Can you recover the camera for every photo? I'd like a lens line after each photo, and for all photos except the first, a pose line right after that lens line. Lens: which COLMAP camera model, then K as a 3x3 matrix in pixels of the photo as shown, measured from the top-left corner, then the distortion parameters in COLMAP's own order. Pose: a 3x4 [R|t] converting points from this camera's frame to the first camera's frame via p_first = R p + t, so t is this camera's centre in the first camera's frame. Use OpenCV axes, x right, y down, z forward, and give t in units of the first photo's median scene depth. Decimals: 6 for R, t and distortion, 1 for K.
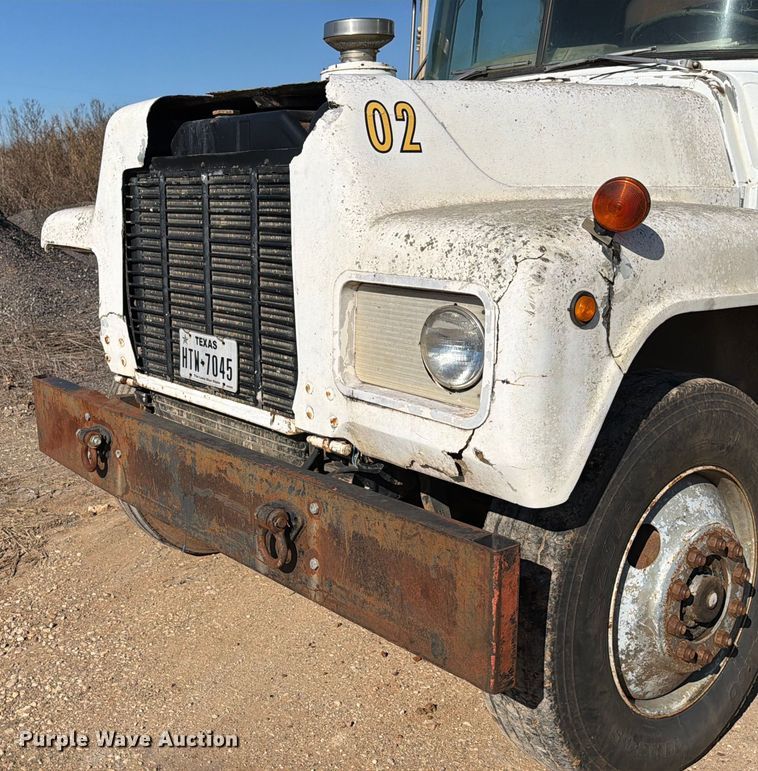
lens RADIAL K [[951.0, 0, 226.7], [0, 951.0, 393.8], [0, 0, 1]] dist [0.133940, -0.252254]
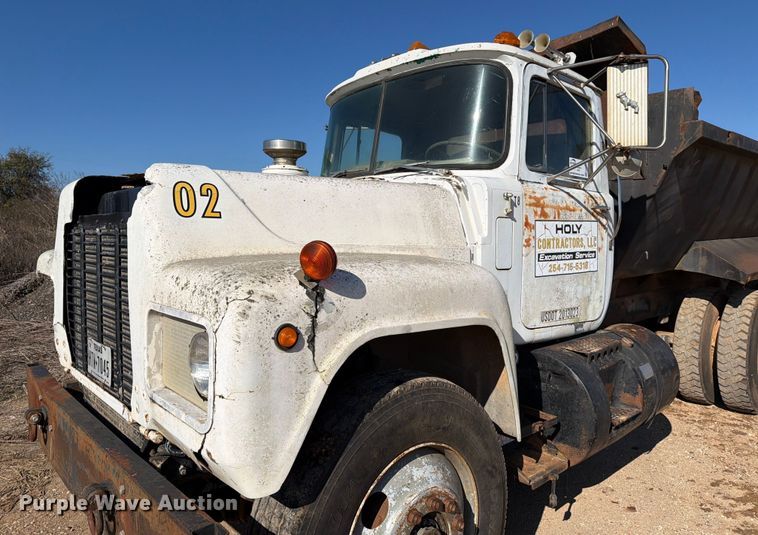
lens RADIAL K [[533.8, 0, 376.9], [0, 533.8, 253.1], [0, 0, 1]] dist [0.124719, -0.200812]
pose [[0.991076, 0.021042, 0.131627, 0.302453], [0.002863, 0.983874, -0.178842, -0.053603], [-0.133267, 0.177623, 0.975033, 0.189437]]
